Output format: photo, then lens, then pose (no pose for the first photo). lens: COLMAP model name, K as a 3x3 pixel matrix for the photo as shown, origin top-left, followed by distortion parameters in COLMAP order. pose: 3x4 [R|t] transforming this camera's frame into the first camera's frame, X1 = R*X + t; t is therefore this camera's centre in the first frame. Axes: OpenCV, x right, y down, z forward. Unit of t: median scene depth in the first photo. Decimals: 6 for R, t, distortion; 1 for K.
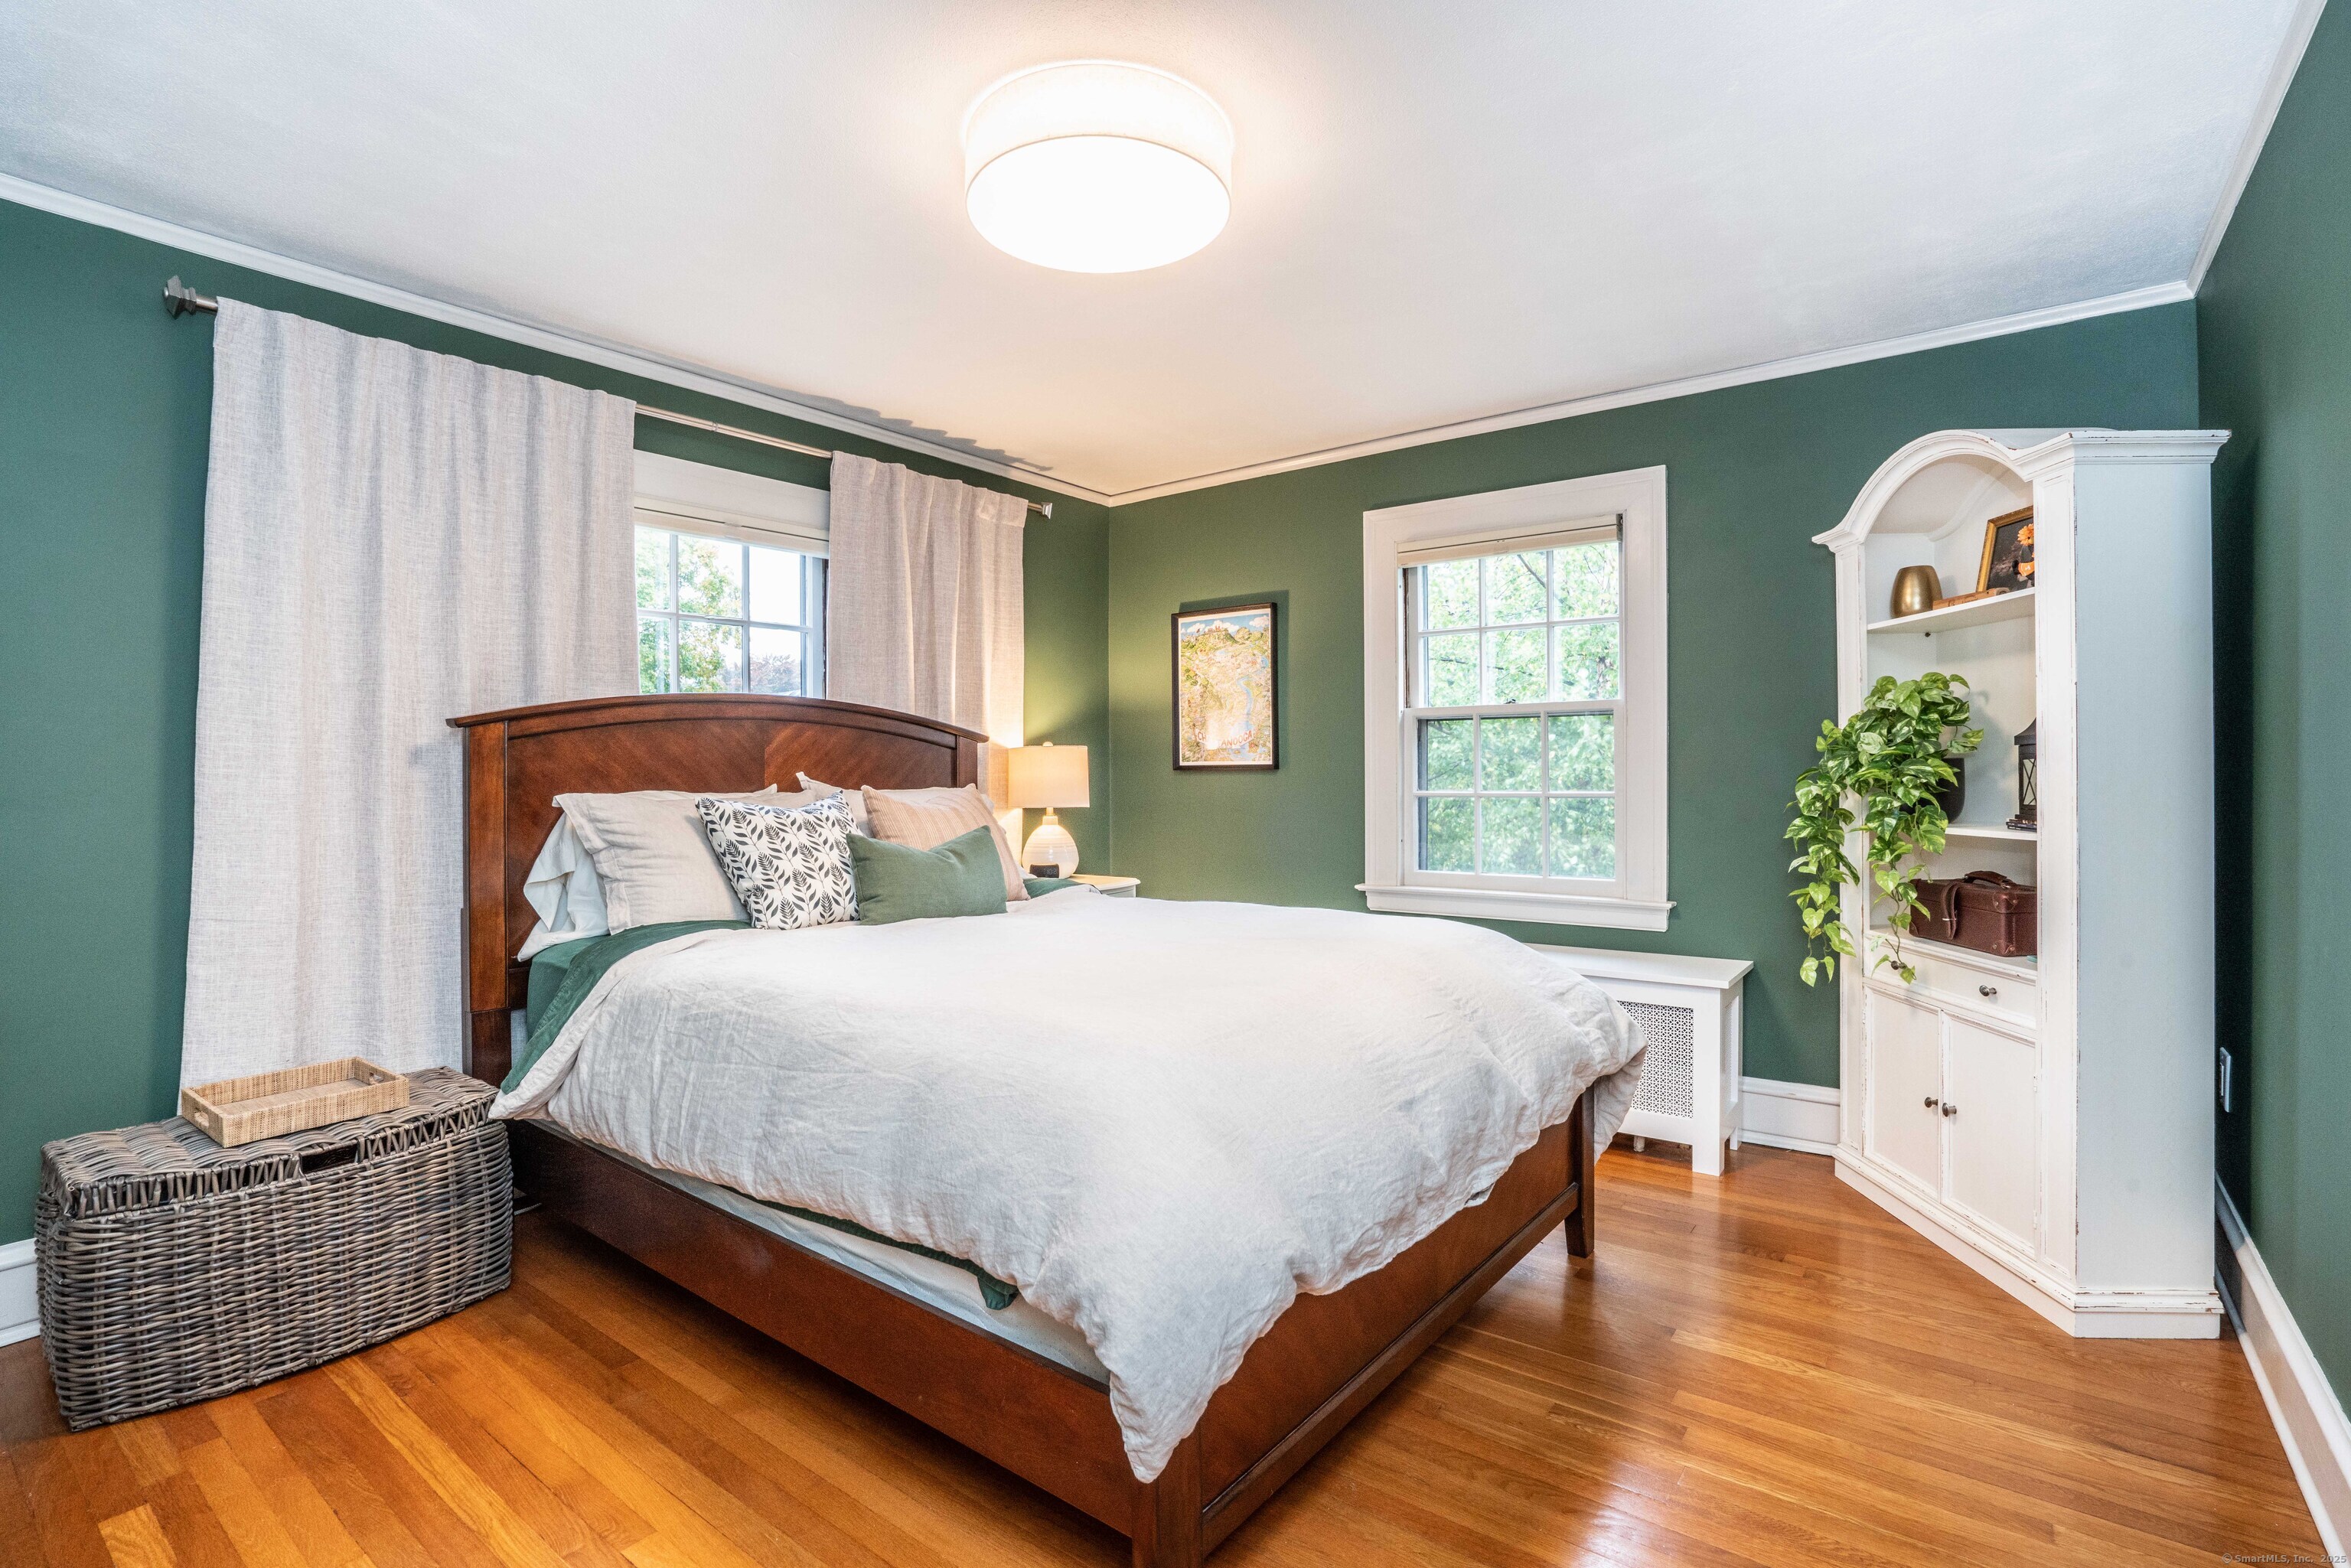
lens RADIAL K [[1088.4, 0, 1172.2], [0, 1088.4, 775.1], [0, 0, 1]] dist [-0.027727, 0.000096]
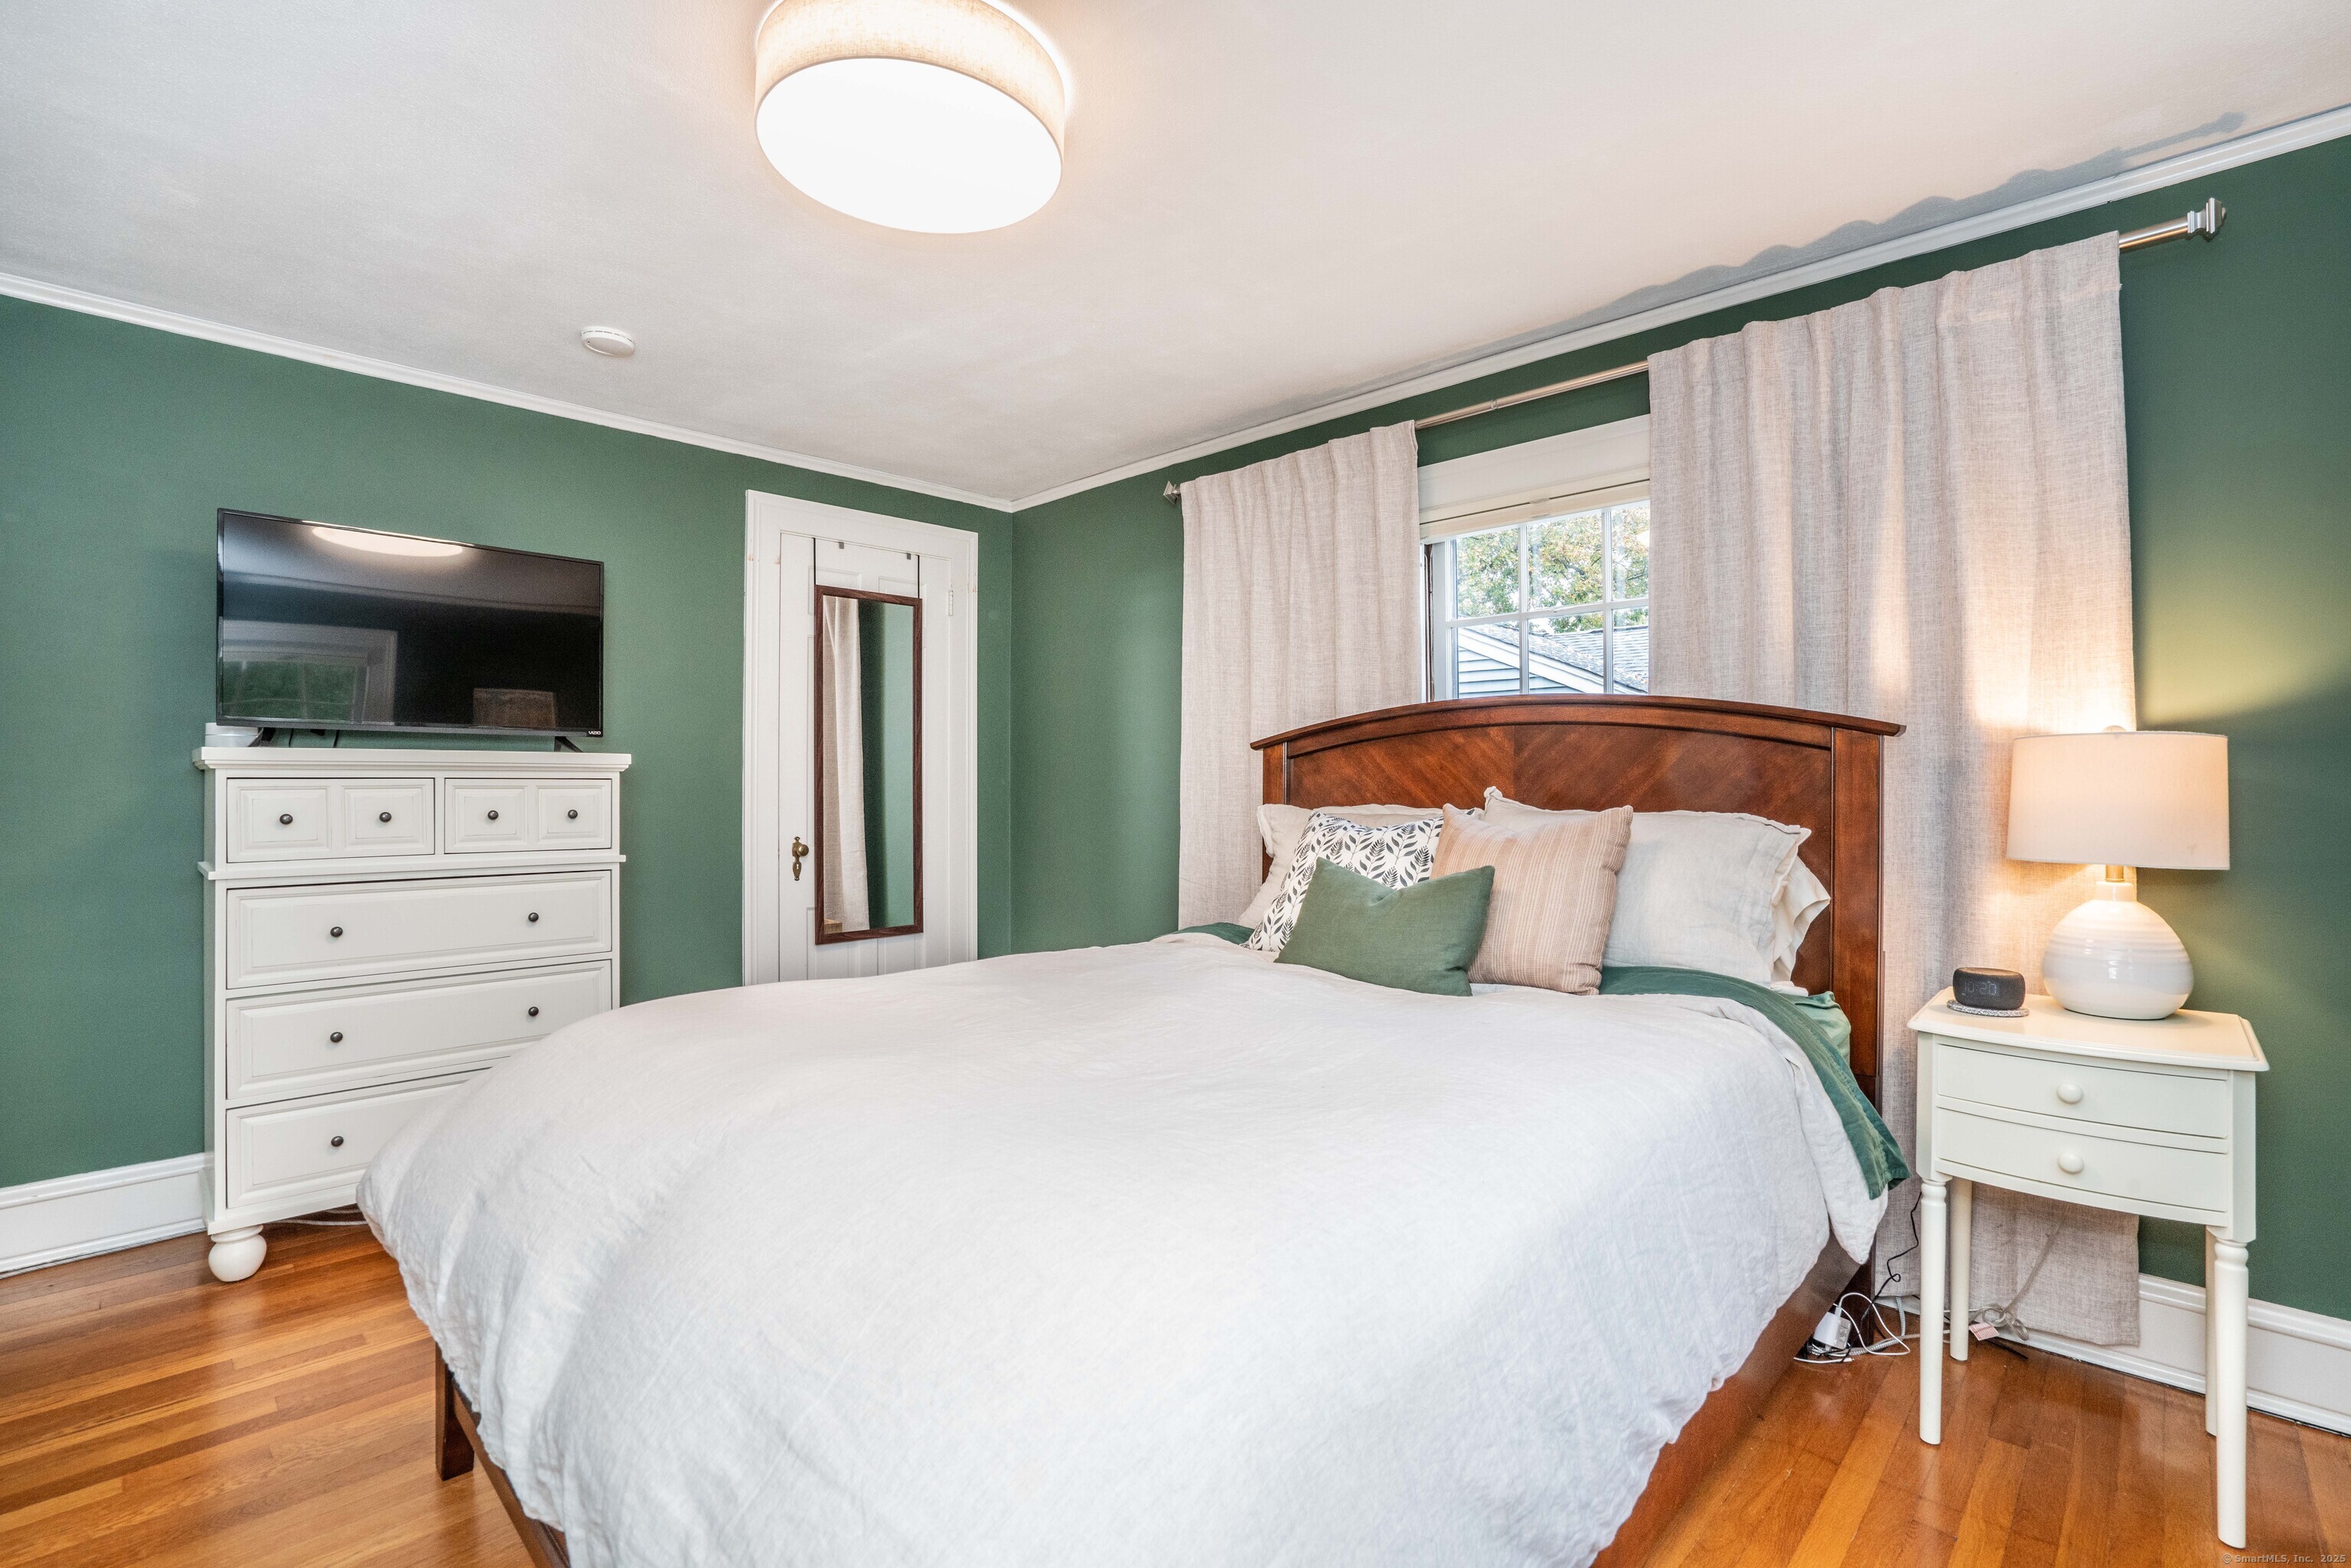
lens RADIAL K [[1116.0, 0, 1178.9], [0, 1116.0, 779.6], [0, 0, 1]] dist [-0.023570, 0.000844]
pose [[-0.107910, 0.000673, -0.994160, 0.507456], [-0.001603, 0.999998, 0.000851, -0.007921], [0.994159, 0.001685, -0.107909, 0.803554]]
